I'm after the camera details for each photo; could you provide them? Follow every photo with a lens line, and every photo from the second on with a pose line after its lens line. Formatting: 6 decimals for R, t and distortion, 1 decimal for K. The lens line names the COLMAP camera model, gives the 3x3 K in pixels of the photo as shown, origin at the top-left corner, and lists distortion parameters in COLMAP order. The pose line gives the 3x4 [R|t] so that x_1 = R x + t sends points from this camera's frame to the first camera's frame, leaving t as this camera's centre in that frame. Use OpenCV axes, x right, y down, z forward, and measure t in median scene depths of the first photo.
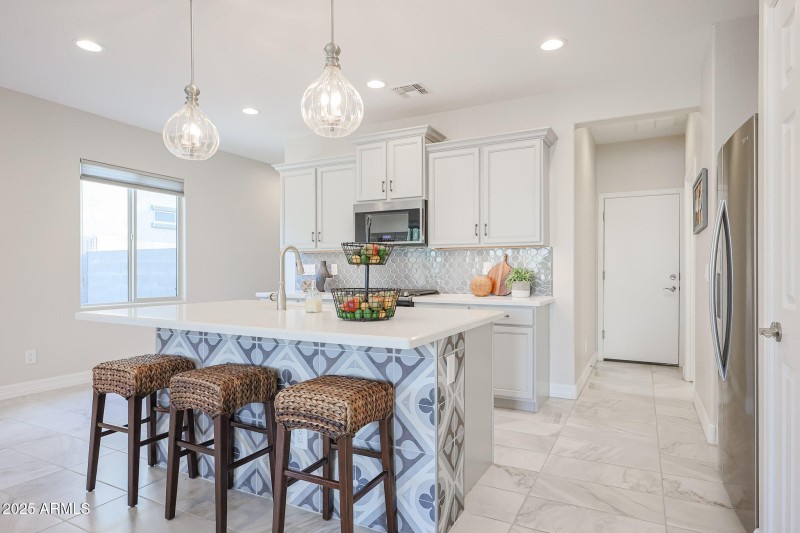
lens RADIAL K [[463.8, 0, 402.4], [0, 463.8, 270.1], [0, 0, 1]] dist [-0.000615, 0.006774]
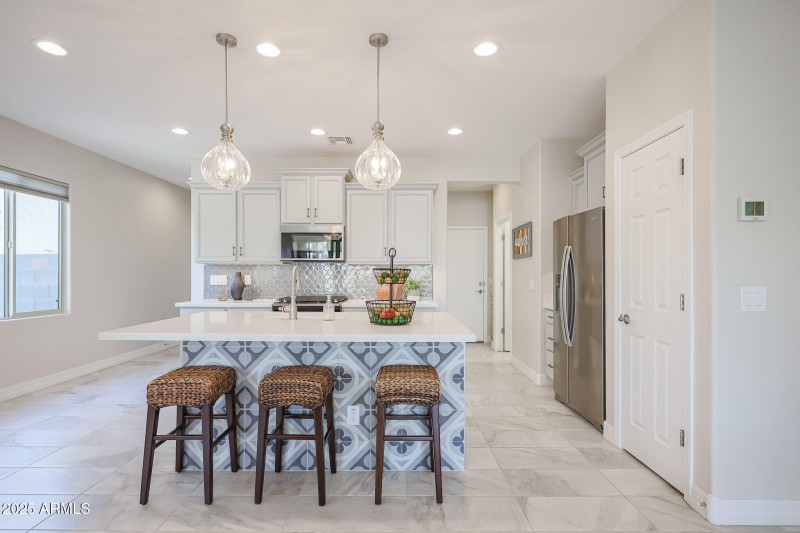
lens RADIAL K [[390.1, 0, 400.8], [0, 390.1, 271.7], [0, 0, 1]] dist [0.003084, -0.001193]
pose [[0.886735, 0.006377, 0.462234, -0.540492], [-0.004550, 0.999977, -0.005067, -0.038315], [-0.462256, 0.002390, 0.886743, -0.036446]]
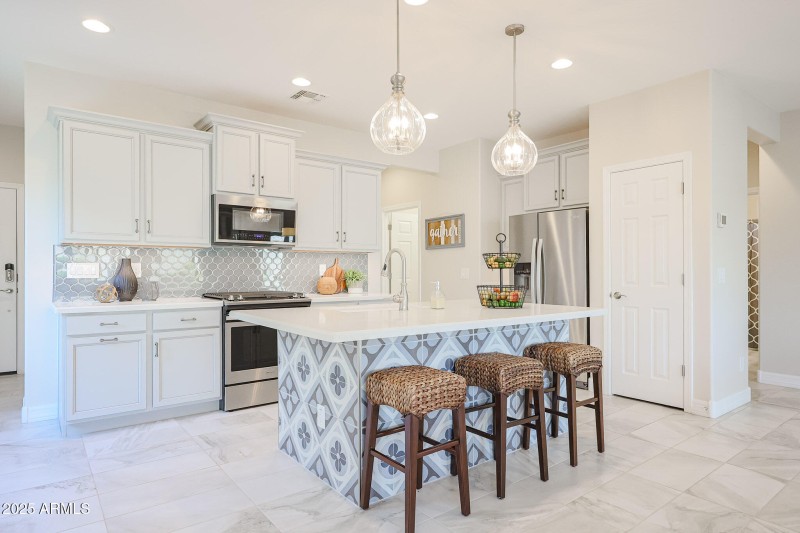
lens RADIAL K [[463.8, 0, 399.1], [0, 463.8, 268.2], [0, 0, 1]] dist [-0.000615, 0.006774]
pose [[0.421292, 0.008075, 0.906889, -1.353992], [-0.002835, 0.999967, -0.007587, -0.000621], [-0.906920, 0.000626, 0.421302, 0.637868]]
